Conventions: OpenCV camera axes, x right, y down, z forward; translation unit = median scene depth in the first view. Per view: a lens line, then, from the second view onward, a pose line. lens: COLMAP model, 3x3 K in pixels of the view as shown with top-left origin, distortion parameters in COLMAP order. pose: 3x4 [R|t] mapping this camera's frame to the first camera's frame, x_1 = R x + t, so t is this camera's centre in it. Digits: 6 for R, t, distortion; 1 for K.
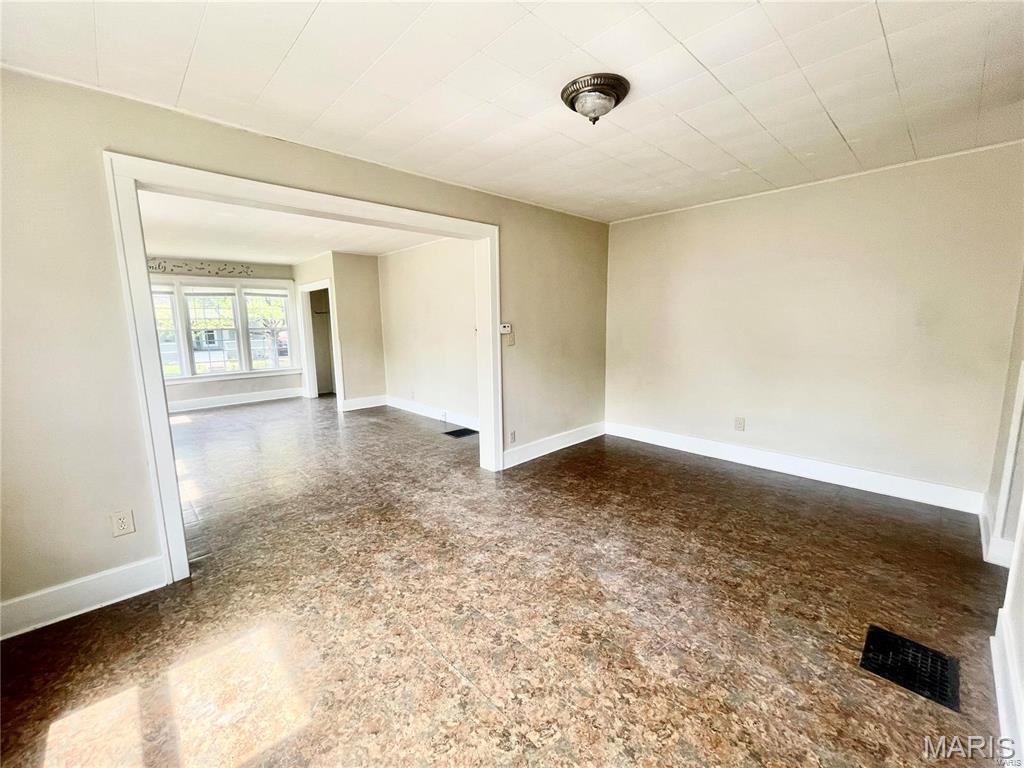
lens RADIAL K [[416.3, 0, 510.4], [0, 416.3, 380.2], [0, 0, 1]] dist [-0.005600, 0.003123]
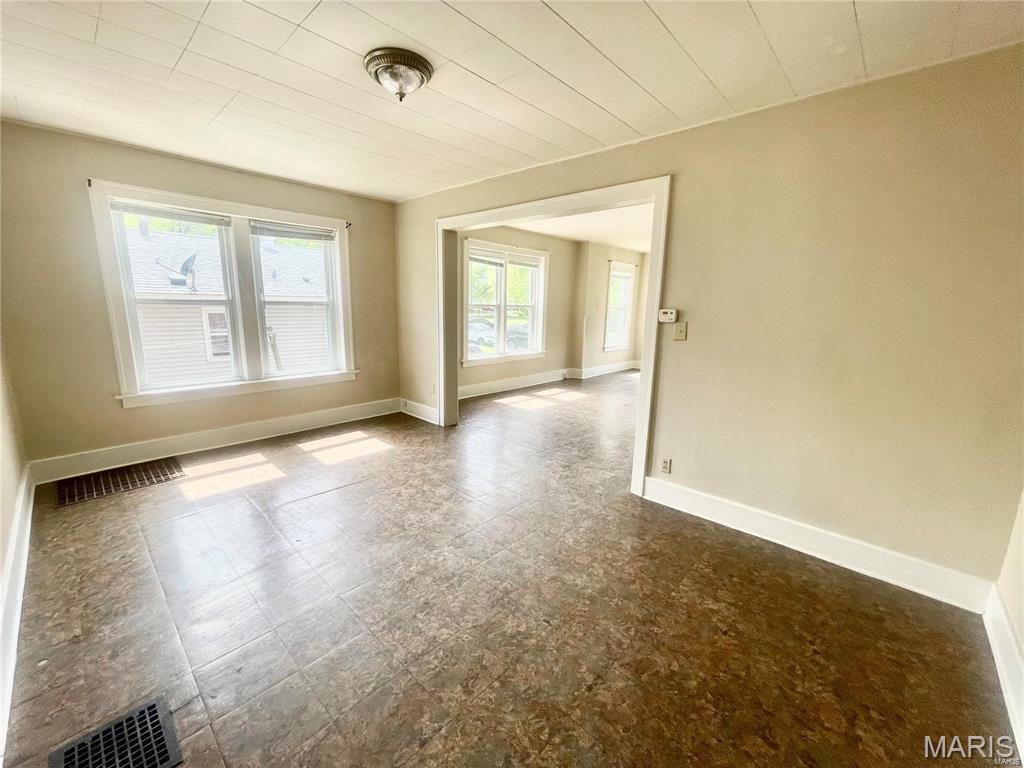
lens RADIAL K [[416.3, 0, 510.6], [0, 416.3, 376.9], [0, 0, 1]] dist [-0.005600, 0.003123]
pose [[0.062156, 0.194228, -0.978985, 1.156430], [-0.165784, 0.969265, 0.181773, -0.174231], [0.984201, 0.151002, 0.092445, 1.102356]]
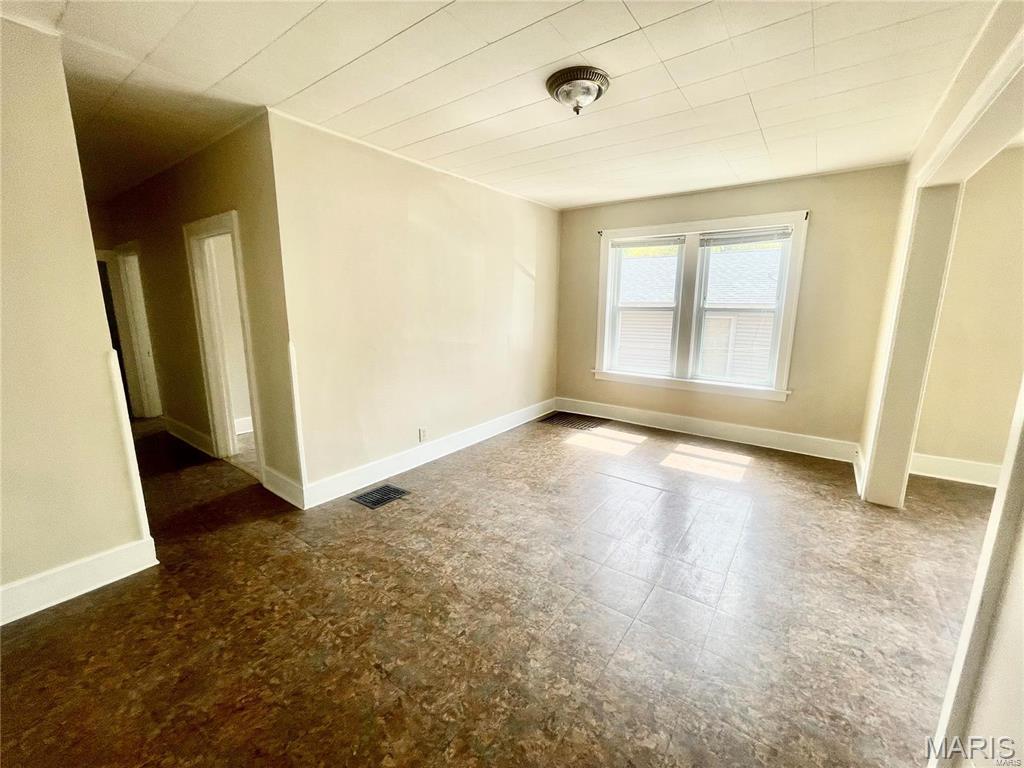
lens RADIAL K [[416.3, 0, 513.0], [0, 416.3, 377.1], [0, 0, 1]] dist [-0.005600, 0.003123]
pose [[-0.982853, 0.042746, -0.179365, 0.503860], [-0.015888, 0.949506, 0.313346, -0.271747], [0.183703, 0.310823, -0.932546, 1.888916]]
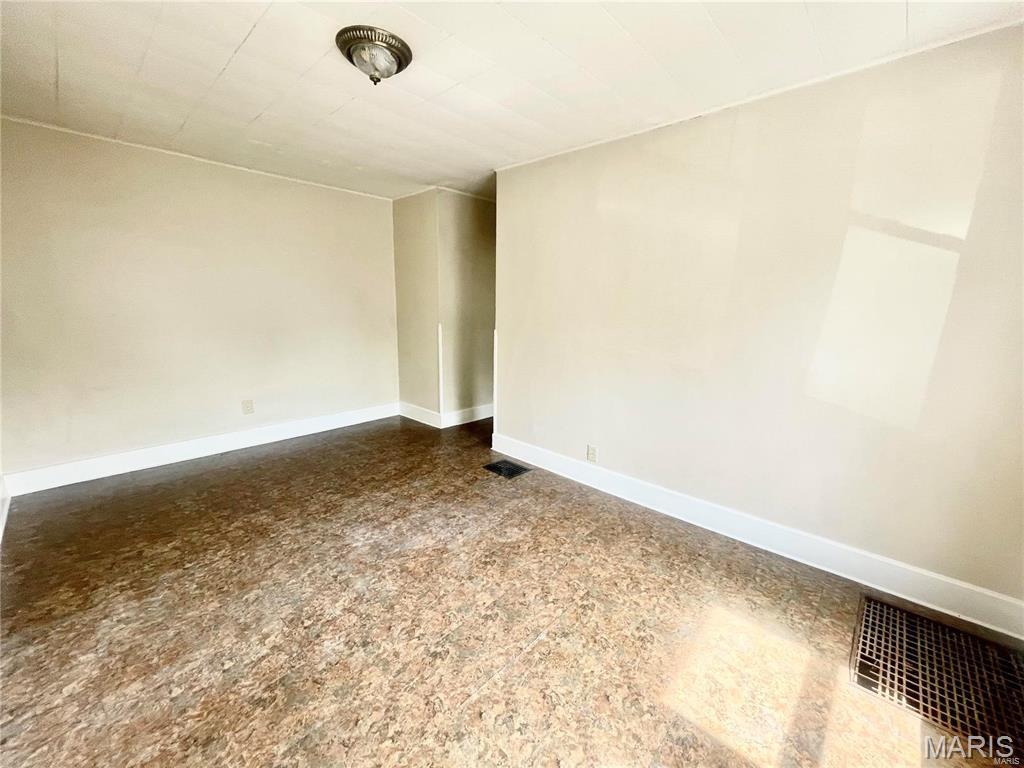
lens RADIAL K [[416.3, 0, 510.6], [0, 416.3, 395.0], [0, 0, 1]] dist [-0.005600, 0.003123]
pose [[-0.059945, -0.208871, 0.976104, -0.717252], [0.126014, 0.968456, 0.214973, -0.087093], [-0.990216, 0.135889, -0.031733, 0.717971]]
